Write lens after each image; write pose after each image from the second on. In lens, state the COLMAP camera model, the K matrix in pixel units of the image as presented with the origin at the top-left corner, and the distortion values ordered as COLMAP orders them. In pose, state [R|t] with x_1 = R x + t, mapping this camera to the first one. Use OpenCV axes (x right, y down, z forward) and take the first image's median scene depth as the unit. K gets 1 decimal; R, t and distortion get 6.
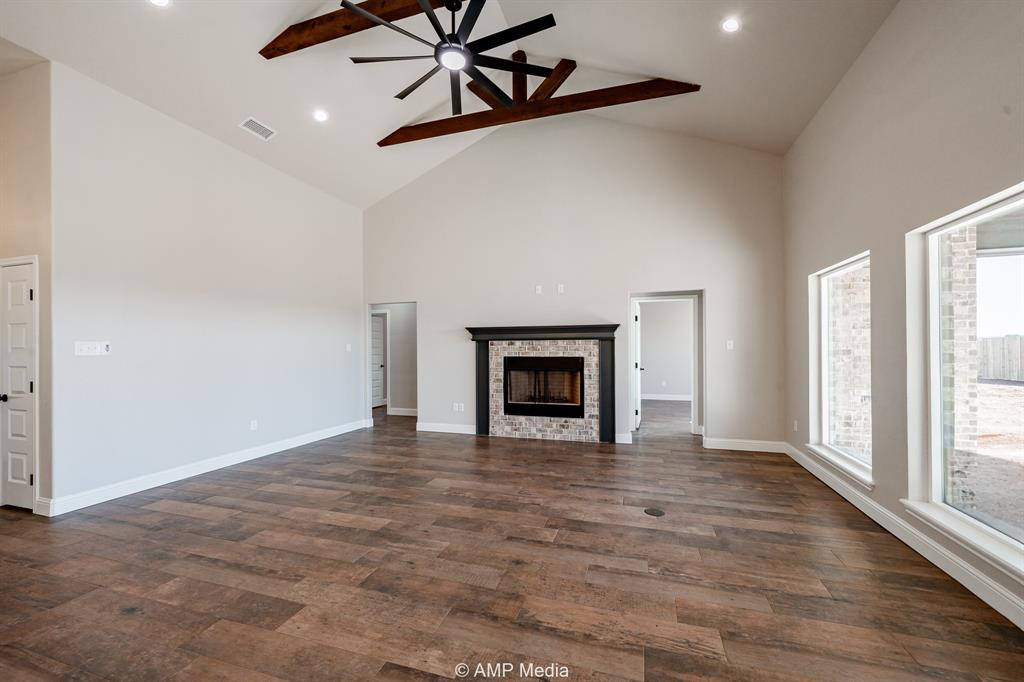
lens RADIAL K [[391.1, 0, 517.9], [0, 391.1, 344.7], [0, 0, 1]] dist [0.002531, 0.000556]
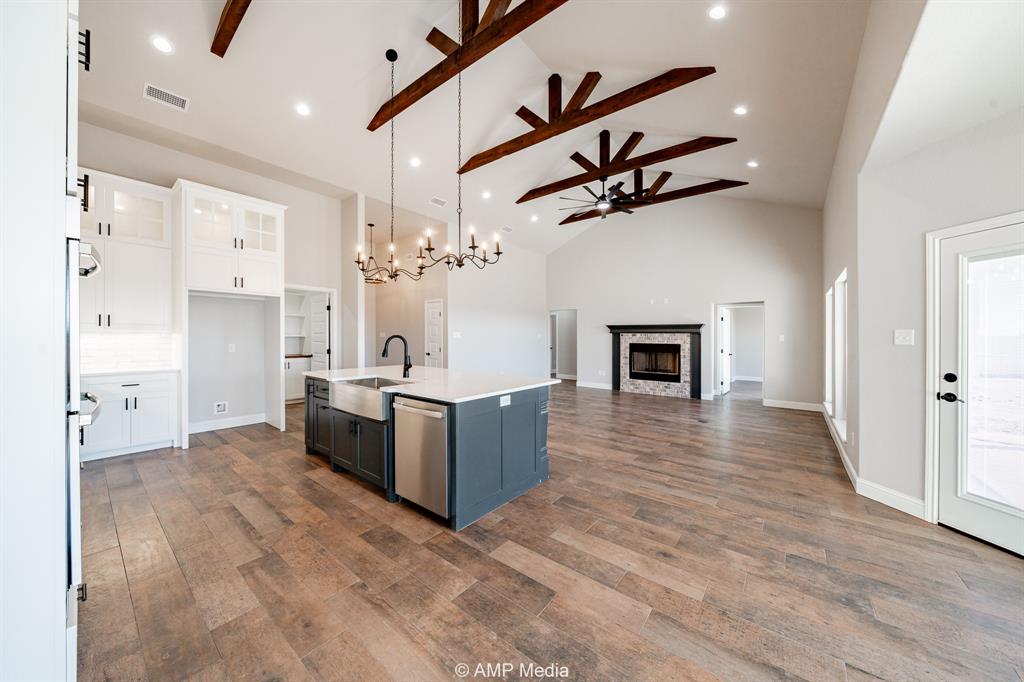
lens RADIAL K [[347.8, 0, 517.8], [0, 347.8, 341.4], [0, 0, 1]] dist [-0.011733, 0.000202]
pose [[0.934184, 0.020502, -0.356202, 0.048803], [-0.013731, 0.999674, 0.021527, -0.002502], [0.356527, -0.015219, 0.934161, -0.567720]]
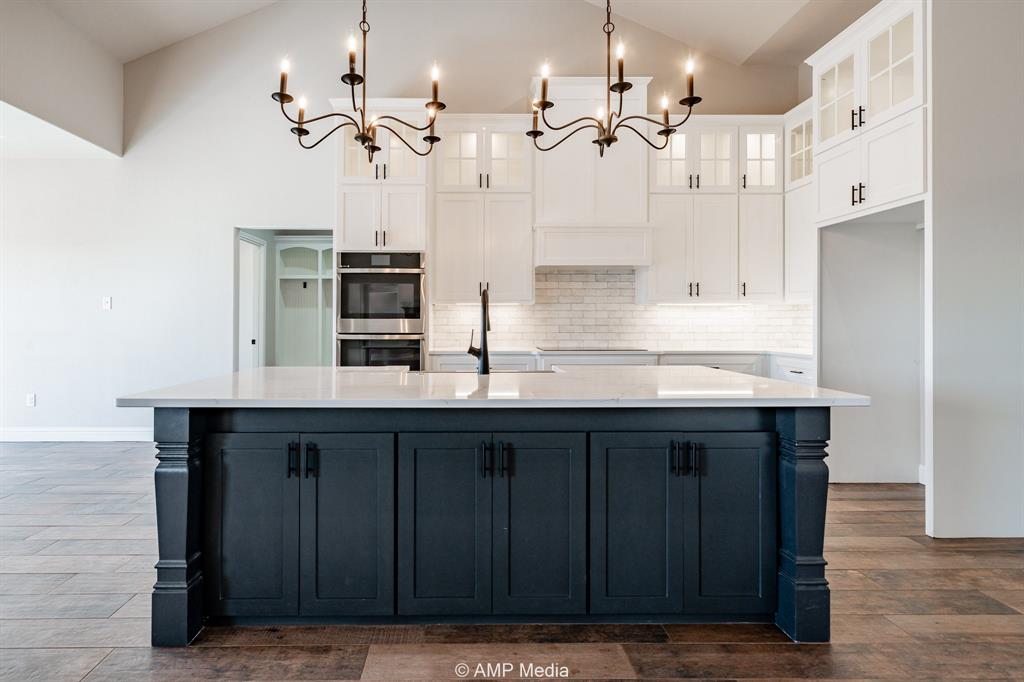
lens RADIAL K [[546.1, 0, 463.1], [0, 546.1, 322.7], [0, 0, 1]] dist [0.005986, -0.001180]
pose [[-0.954565, 0.008835, -0.297872, -0.196955], [0.009128, 0.999958, 0.000407, 0.032731], [0.297863, -0.002330, -0.954606, 0.404821]]
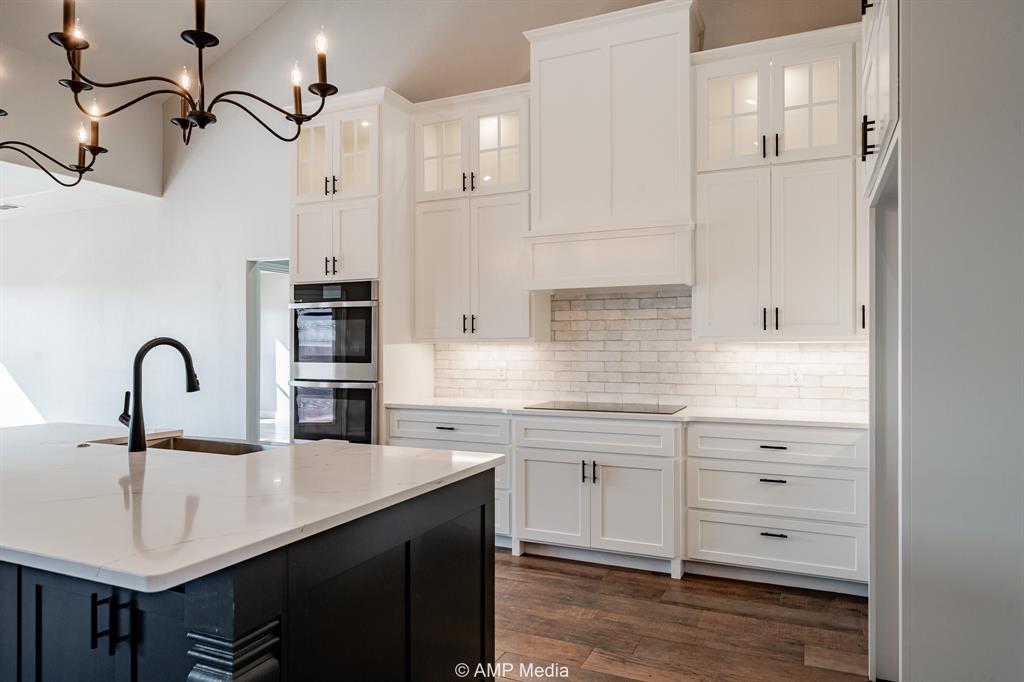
lens RADIAL K [[634.8, 0, 495.2], [0, 634.8, 348.7], [0, 0, 1]] dist [0.000691, -0.001706]
pose [[-0.991879, 0.008146, 0.126927, -0.646127], [0.007342, 0.999950, -0.006798, 0.014276], [-0.126976, -0.005811, -0.991889, 0.337807]]
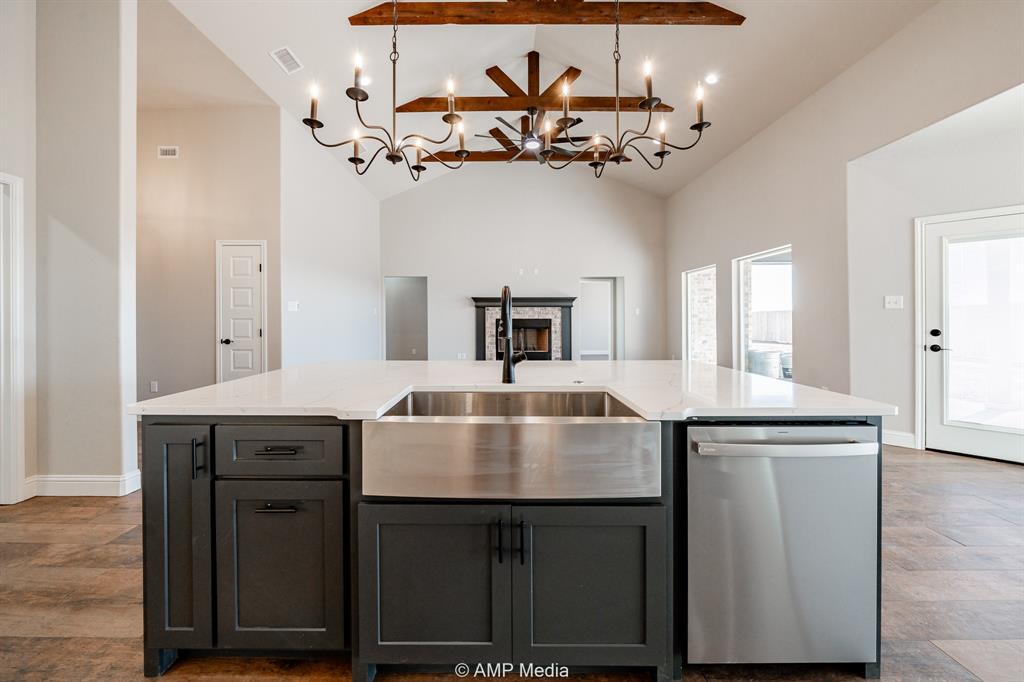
lens RADIAL K [[384.6, 0, 498.4], [0, 384.6, 320.5], [0, 0, 1]] dist [-0.007375, 0.000005]
pose [[0.956660, 0.004586, 0.291172, -0.458032], [-0.007682, 0.999925, 0.009490, 0.025253], [-0.291107, -0.011316, 0.956624, -0.350674]]
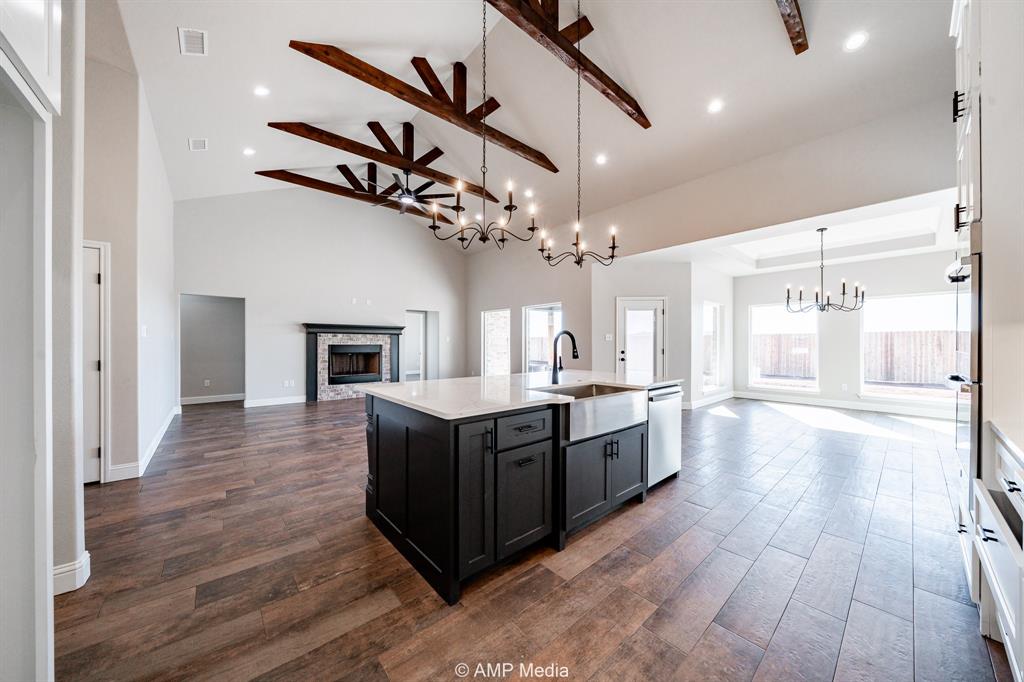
lens RADIAL K [[347.8, 0, 509.9], [0, 347.8, 345.8], [0, 0, 1]] dist [-0.011733, 0.000202]
pose [[0.528816, 0.001861, 0.848734, -0.819167], [-0.011044, 0.999928, 0.004689, 0.021964], [-0.848664, -0.011853, 0.528799, -0.265765]]
